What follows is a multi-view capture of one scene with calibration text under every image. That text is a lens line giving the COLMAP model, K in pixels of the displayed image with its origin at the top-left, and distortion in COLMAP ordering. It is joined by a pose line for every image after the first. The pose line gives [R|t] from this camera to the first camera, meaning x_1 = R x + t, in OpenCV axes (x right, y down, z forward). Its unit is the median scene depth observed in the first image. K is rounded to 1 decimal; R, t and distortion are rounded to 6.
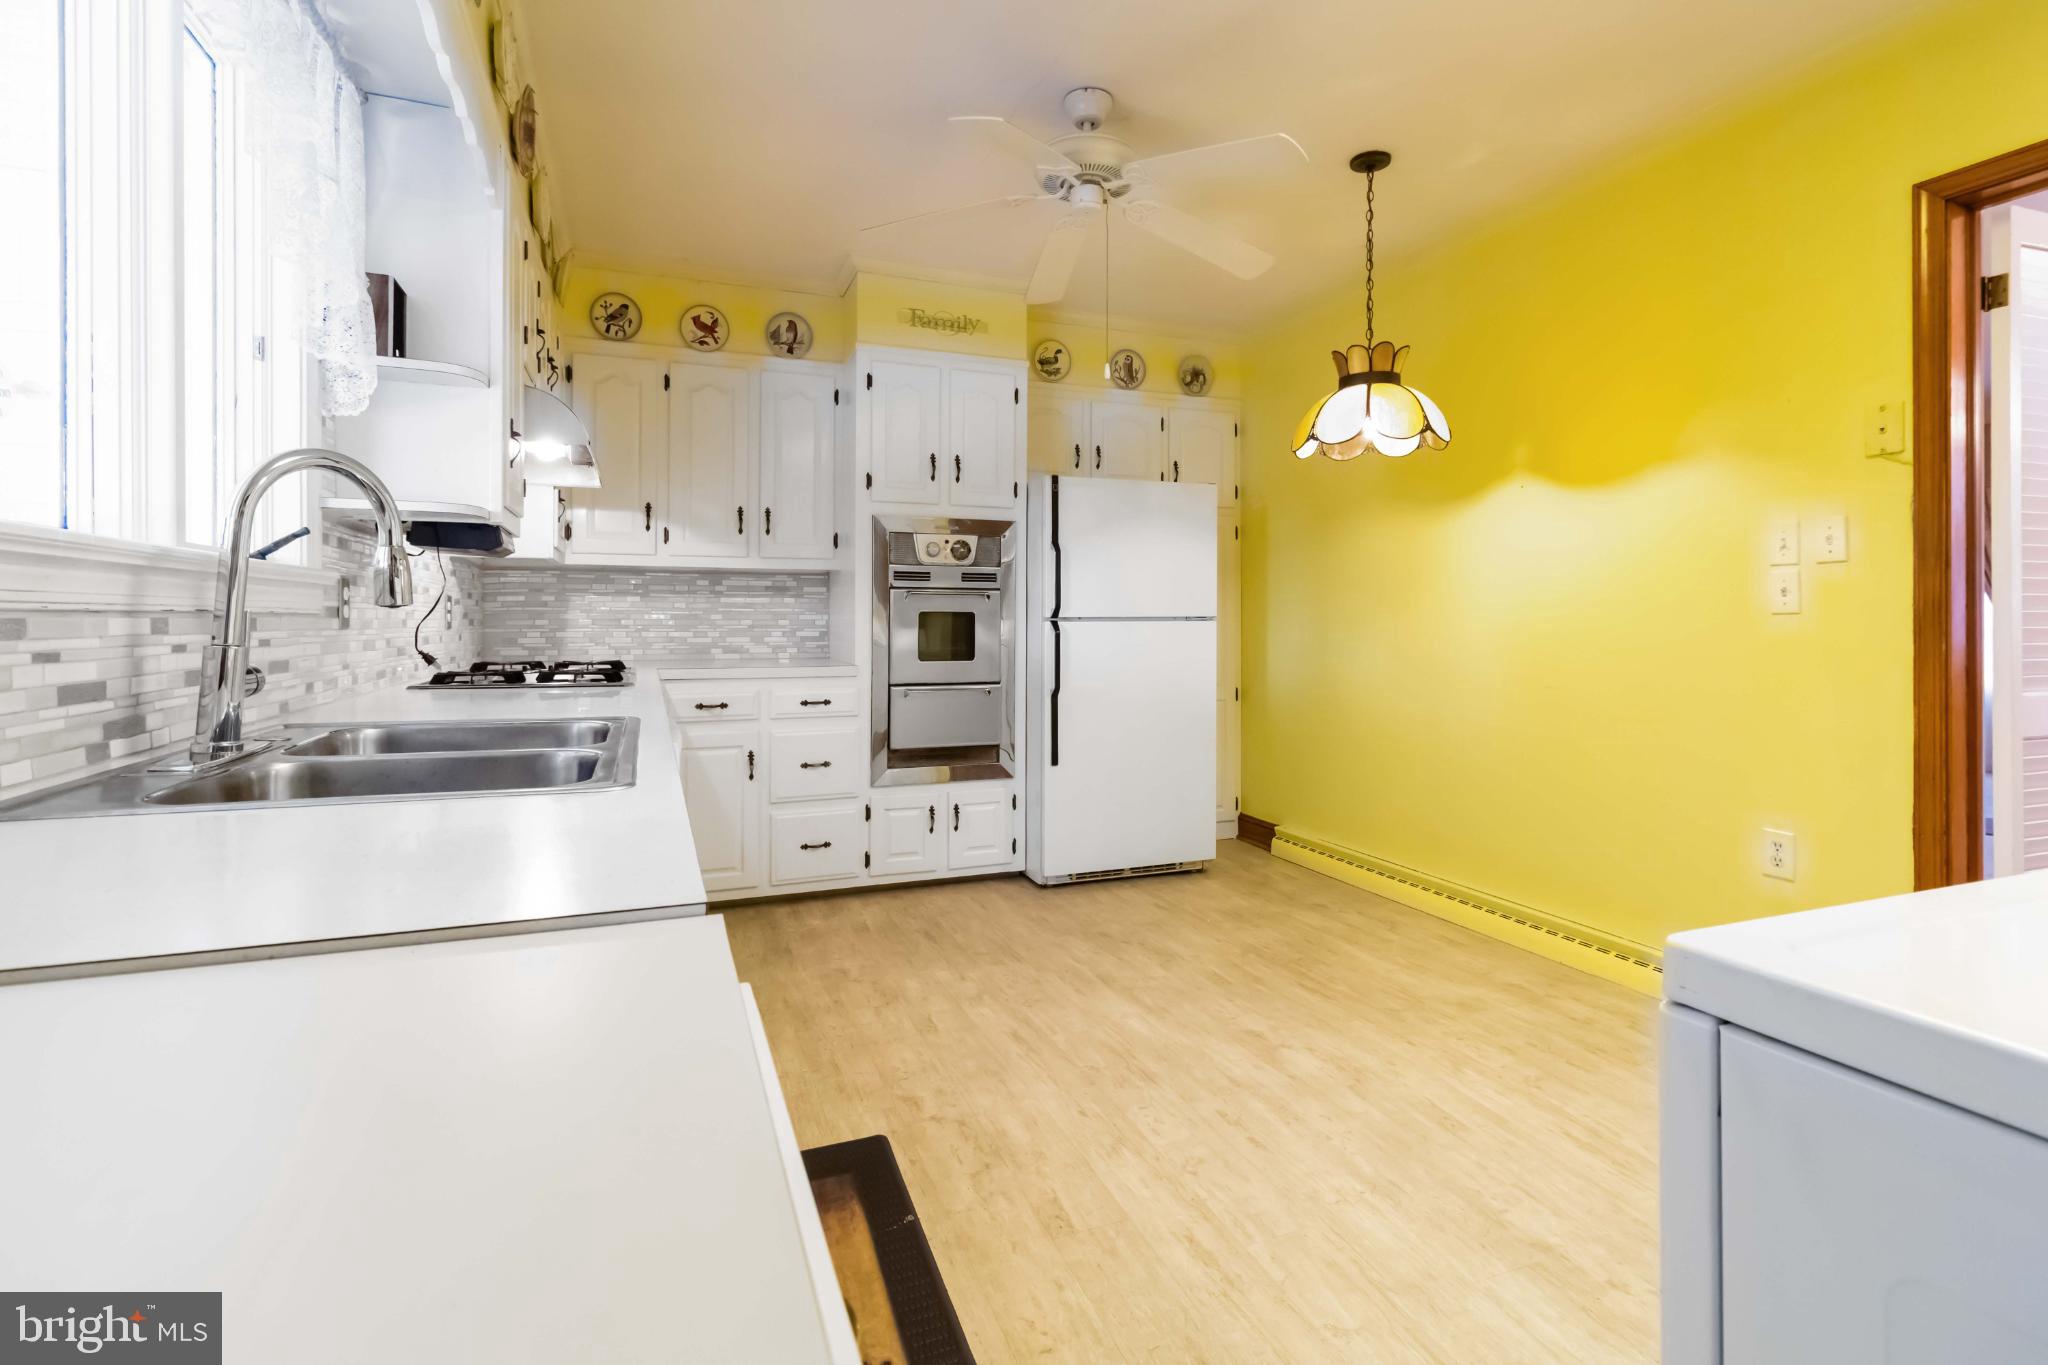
lens RADIAL K [[966.5, 0, 1032.4], [0, 966.5, 614.4], [0, 0, 1]] dist [-0.011379, 0.000046]
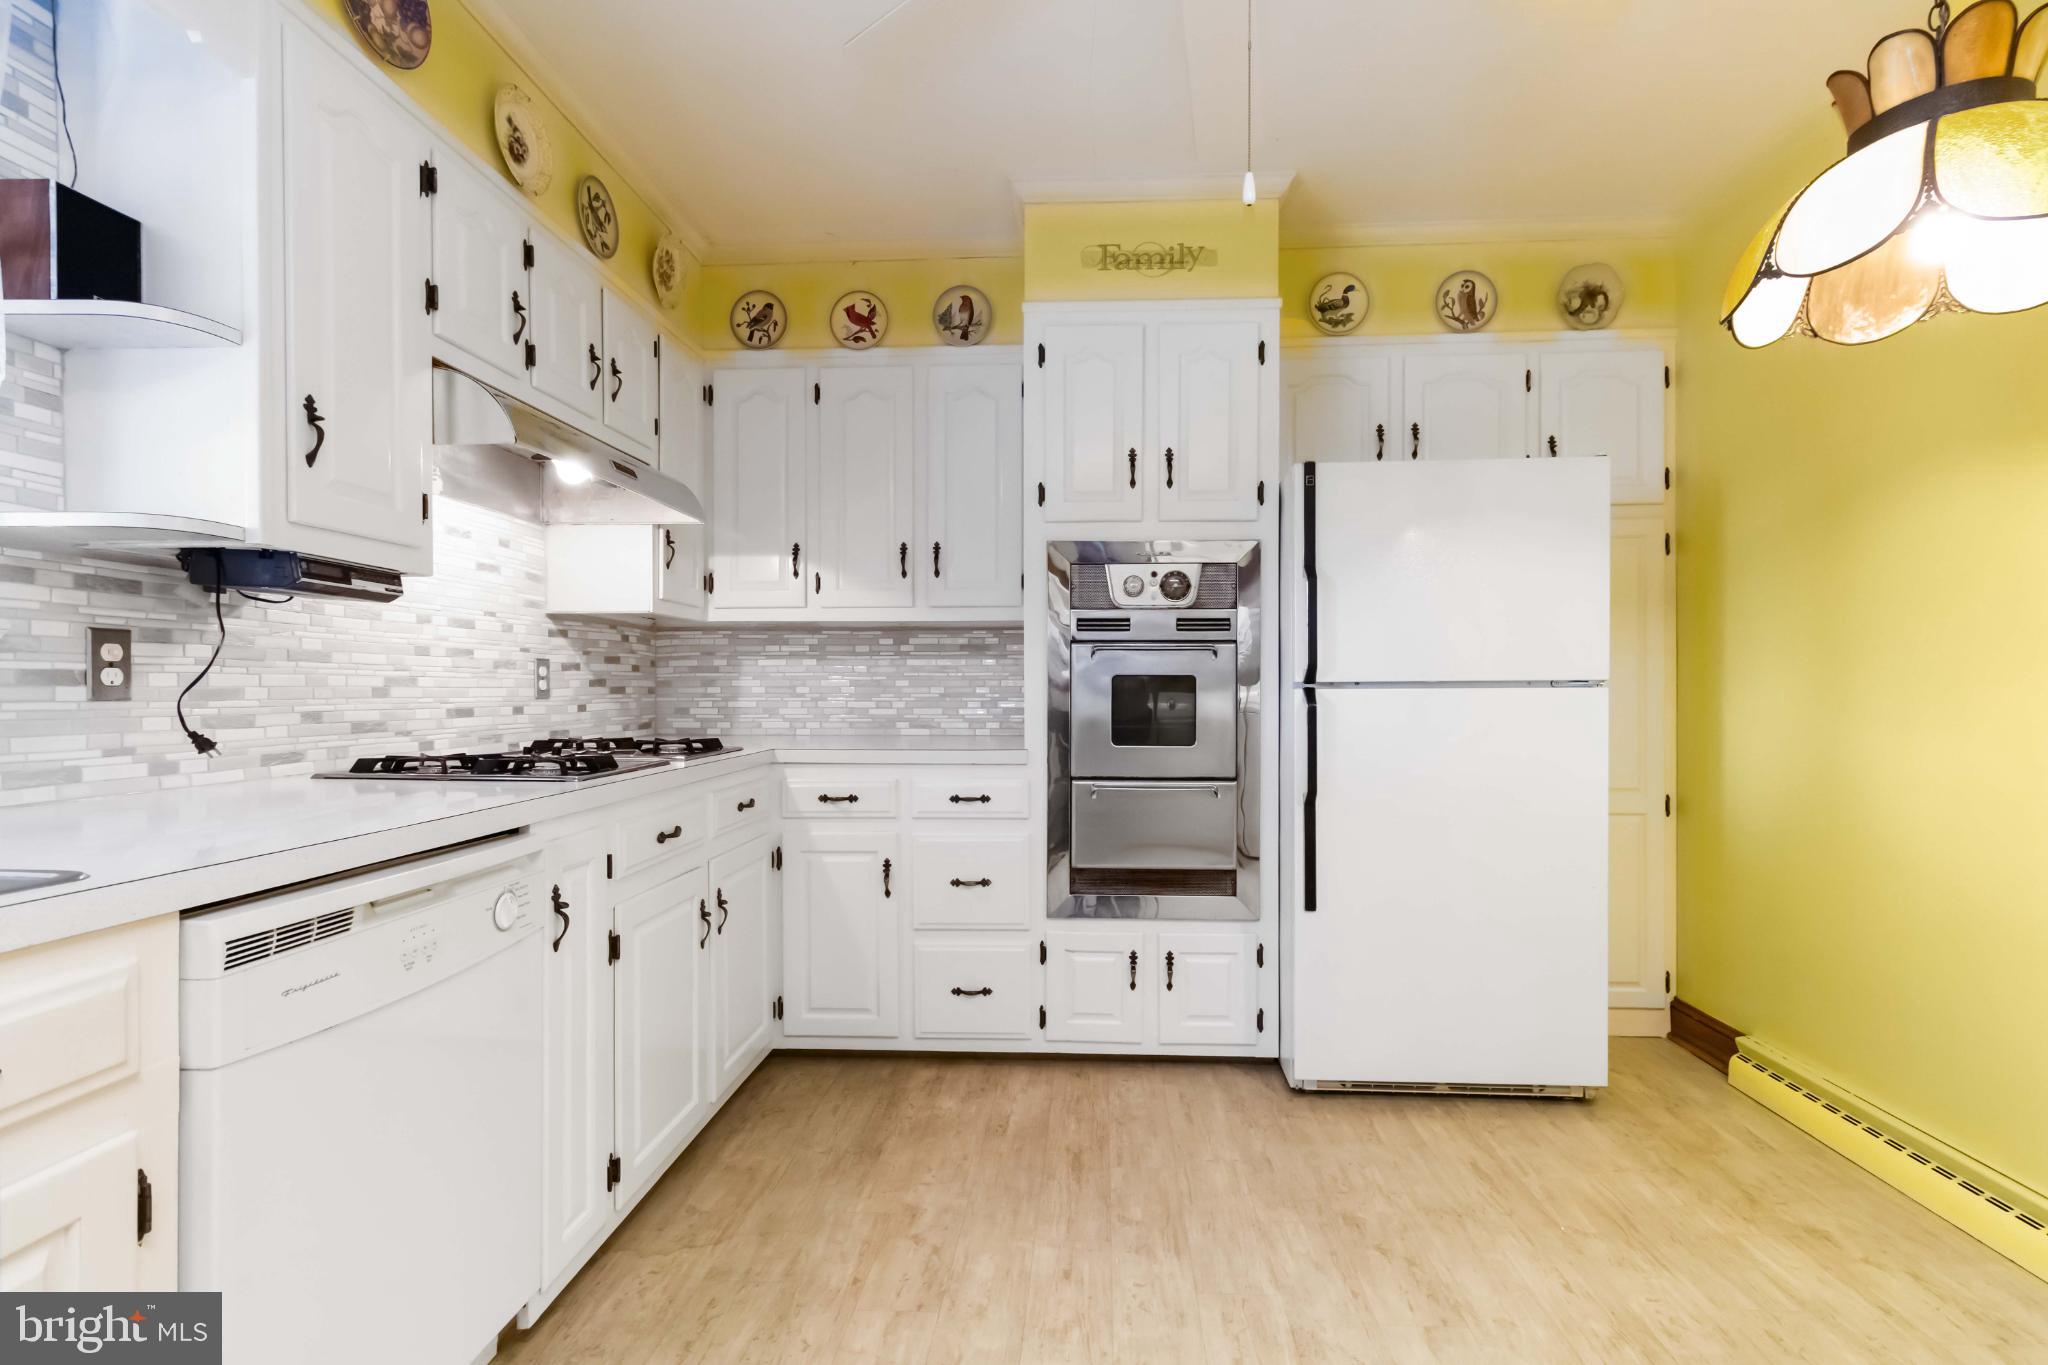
lens RADIAL K [[959.8, 0, 1042.5], [0, 959.8, 690.8], [0, 0, 1]] dist [0.000807, 0.000130]
pose [[0.910167, -0.000095, -0.414242, 0.125767], [0.004620, 0.999940, 0.009921, 0.001621], [0.414216, -0.010943, 0.910113, 0.339760]]
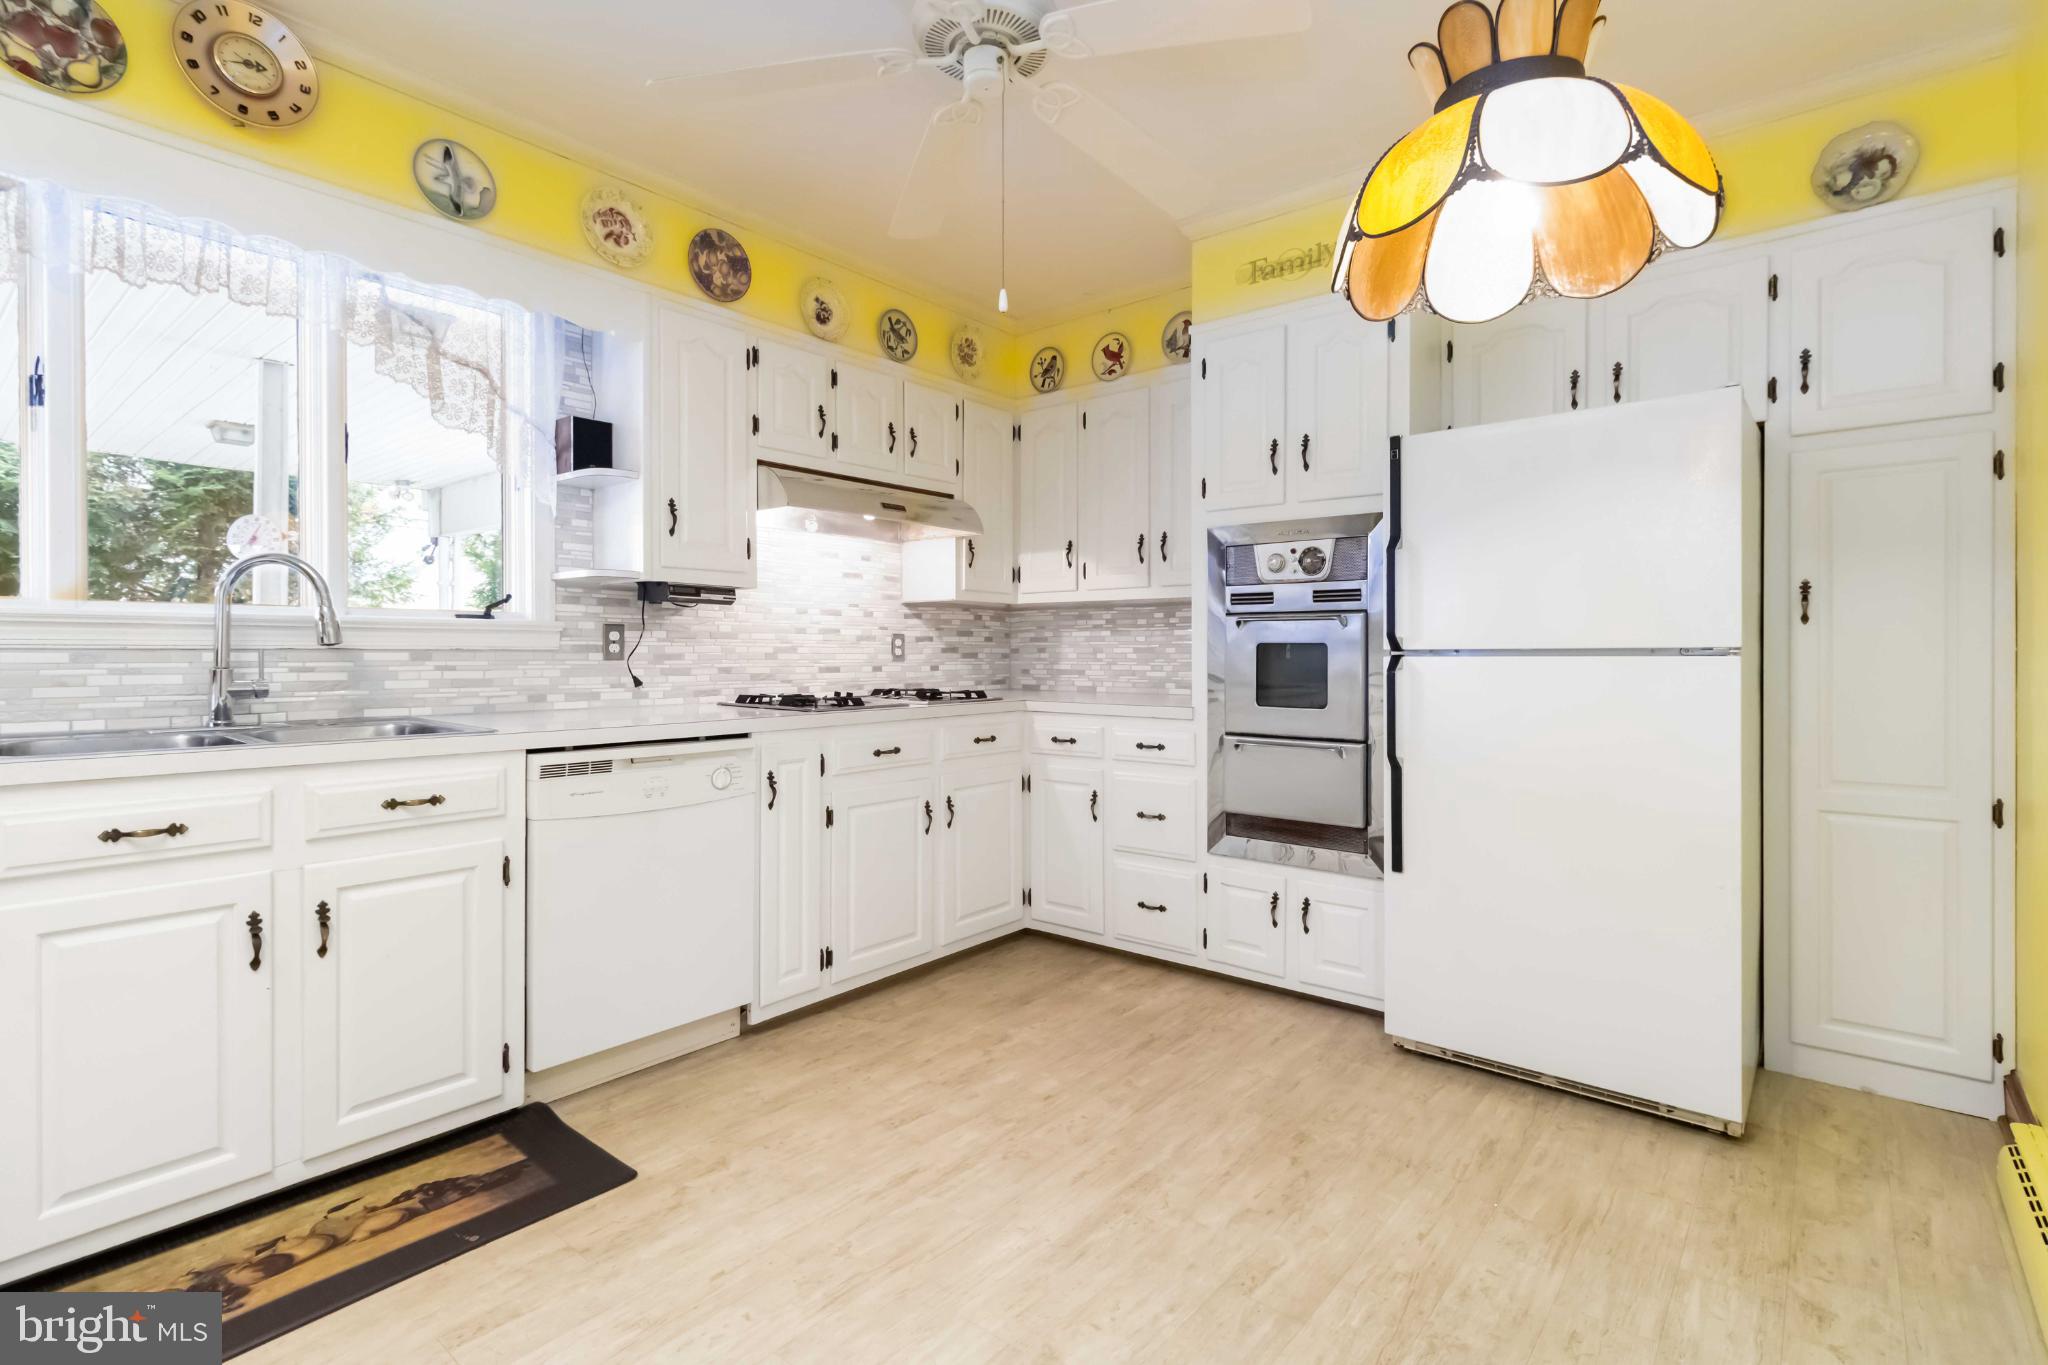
lens RADIAL K [[951.3, 0, 1048.2], [0, 951.3, 655.2], [0, 0, 1]] dist [0.001991, -0.000072]
pose [[0.493239, 0.001335, -0.869893, 0.473589], [0.006104, 0.999969, 0.004996, 0.002151], [0.869872, -0.007774, 0.493216, 0.465064]]
